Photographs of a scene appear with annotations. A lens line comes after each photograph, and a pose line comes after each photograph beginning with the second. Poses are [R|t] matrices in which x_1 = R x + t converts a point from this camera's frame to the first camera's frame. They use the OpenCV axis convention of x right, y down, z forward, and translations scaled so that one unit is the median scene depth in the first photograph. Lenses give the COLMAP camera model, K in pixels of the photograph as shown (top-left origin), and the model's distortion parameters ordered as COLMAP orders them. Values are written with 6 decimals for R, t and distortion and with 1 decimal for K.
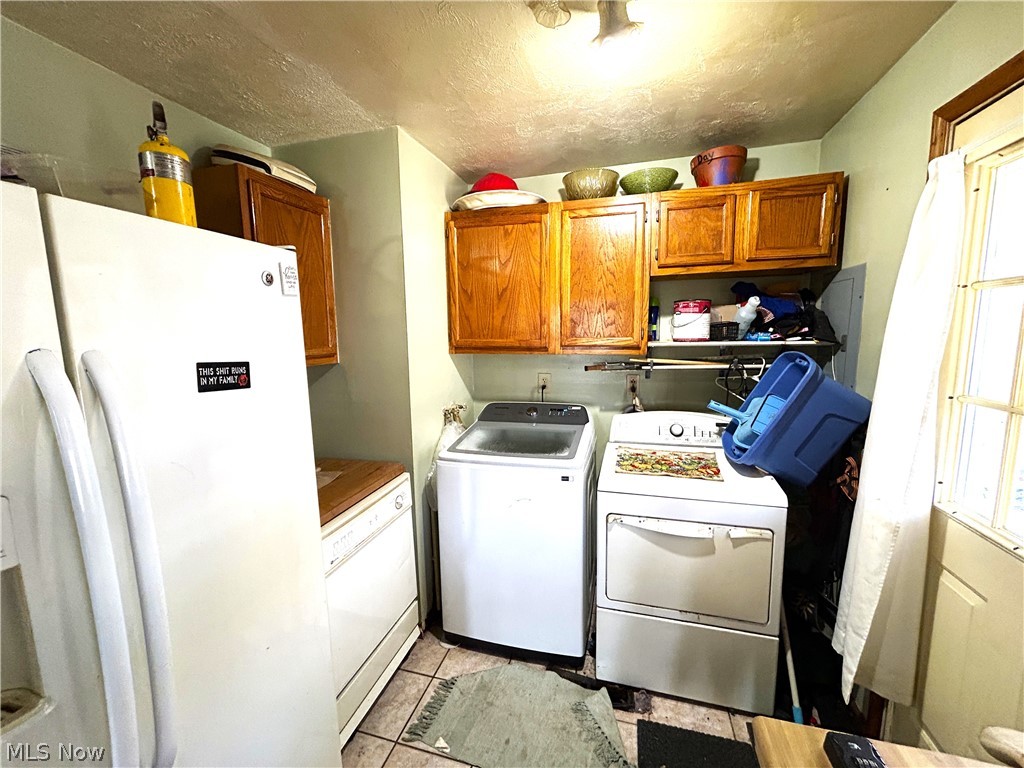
lens RADIAL K [[412.6, 0, 512.0], [0, 412.6, 384.0], [0, 0, 1]] dist [-0.009149, -0.000003]
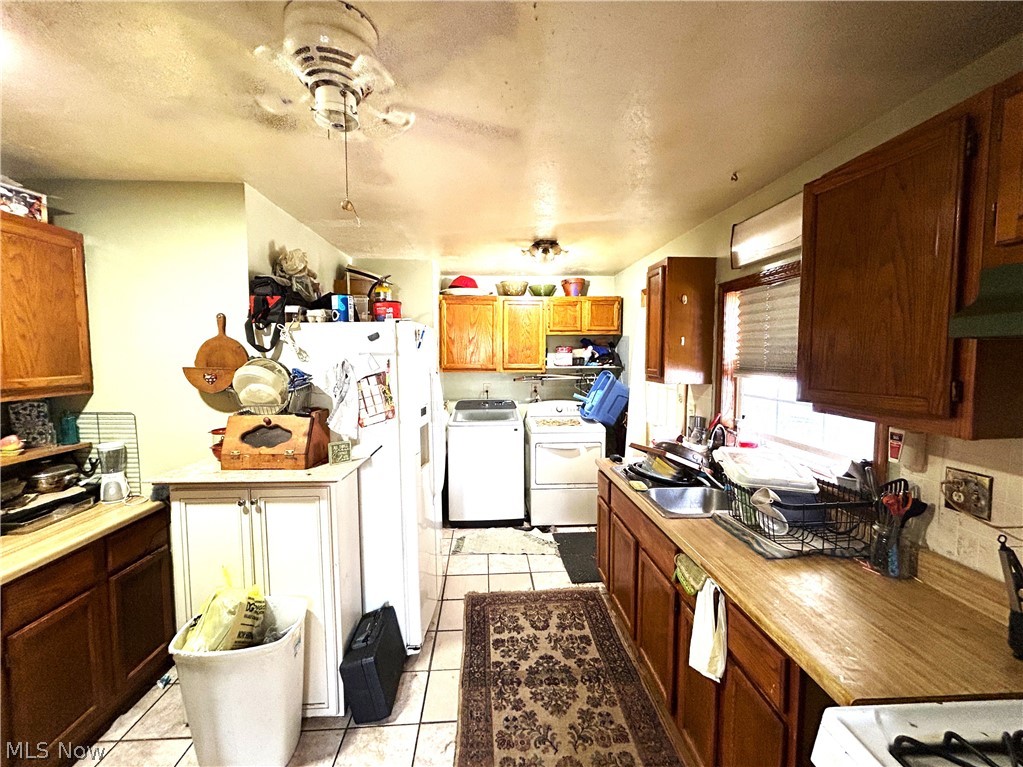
lens RADIAL K [[412.2, 0, 511.5], [0, 412.2, 383.5], [0, 0, 1]] dist [-0.009149, -0.000003]
pose [[0.942496, -0.009162, 0.334093, -0.543624], [0.028650, 0.998159, -0.053452, 0.093034], [-0.332988, 0.059950, 0.941023, -0.917603]]
